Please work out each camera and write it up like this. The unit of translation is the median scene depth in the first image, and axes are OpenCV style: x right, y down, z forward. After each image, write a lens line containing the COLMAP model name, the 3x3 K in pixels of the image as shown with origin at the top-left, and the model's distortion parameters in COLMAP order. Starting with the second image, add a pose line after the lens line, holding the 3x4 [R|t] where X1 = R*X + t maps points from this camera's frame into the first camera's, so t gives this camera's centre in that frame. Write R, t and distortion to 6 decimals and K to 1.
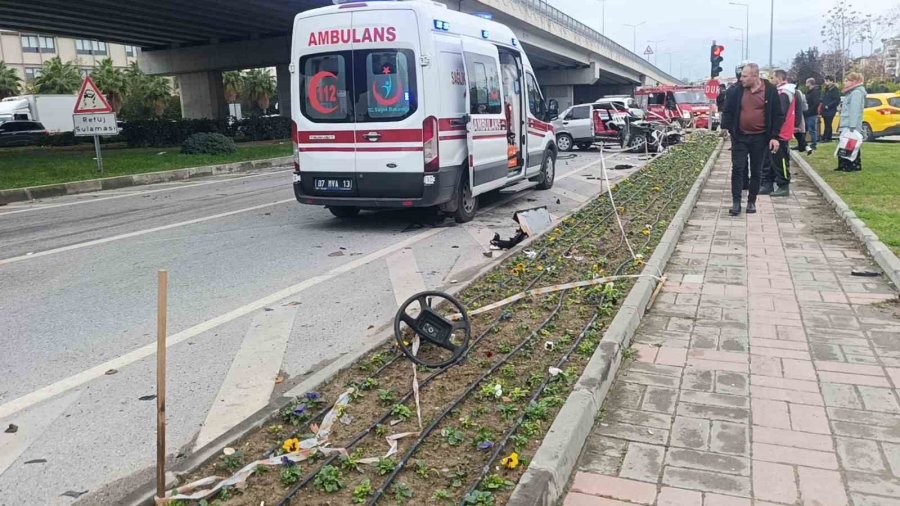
lens RADIAL K [[722.4, 0, 451.3], [0, 722.4, 253.6], [0, 0, 1]] dist [0.052382, 0.005057]
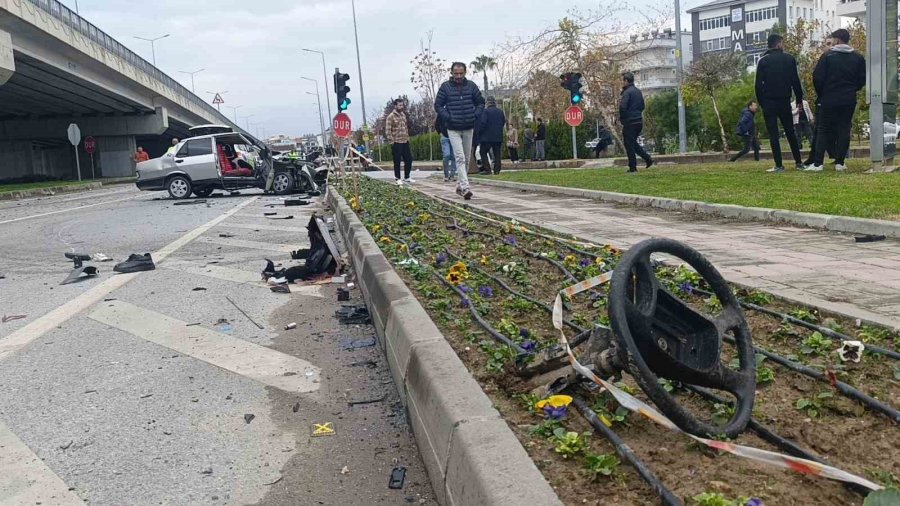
lens RADIAL K [[874.8, 0, 447.8], [0, 874.8, 250.4], [0, 0, 1]] dist [0.032124, 0.000000]
pose [[0.866366, -0.070813, 0.494364, -0.234377], [0.124278, 0.989326, -0.076083, 0.053372], [-0.483700, 0.127354, 0.865919, 0.447799]]
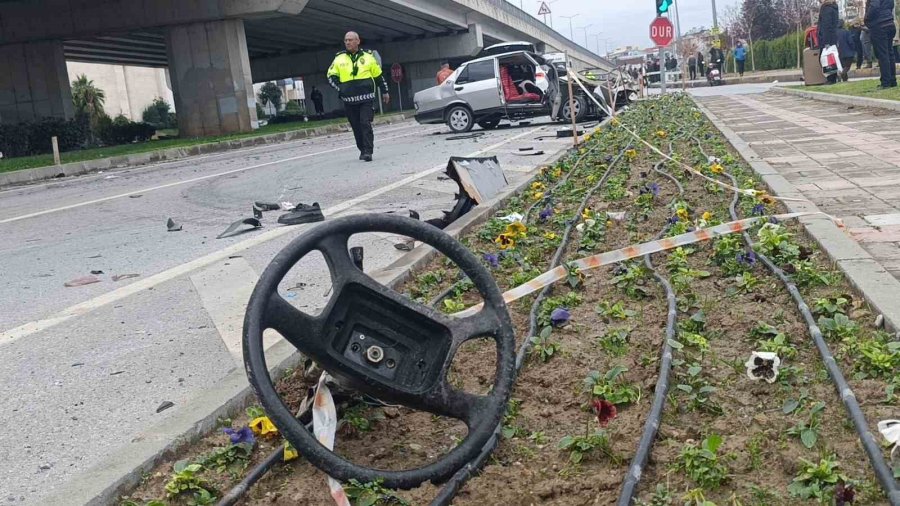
lens RADIAL K [[1046.1, 0, 450.9], [0, 1046.1, 255.7], [0, 0, 1]] dist [0.068999, 0.000000]
pose [[0.982954, -0.096498, 0.156490, -0.040595], [0.105663, 0.993077, -0.051326, 0.062373], [-0.150453, 0.066986, 0.986345, 0.401636]]
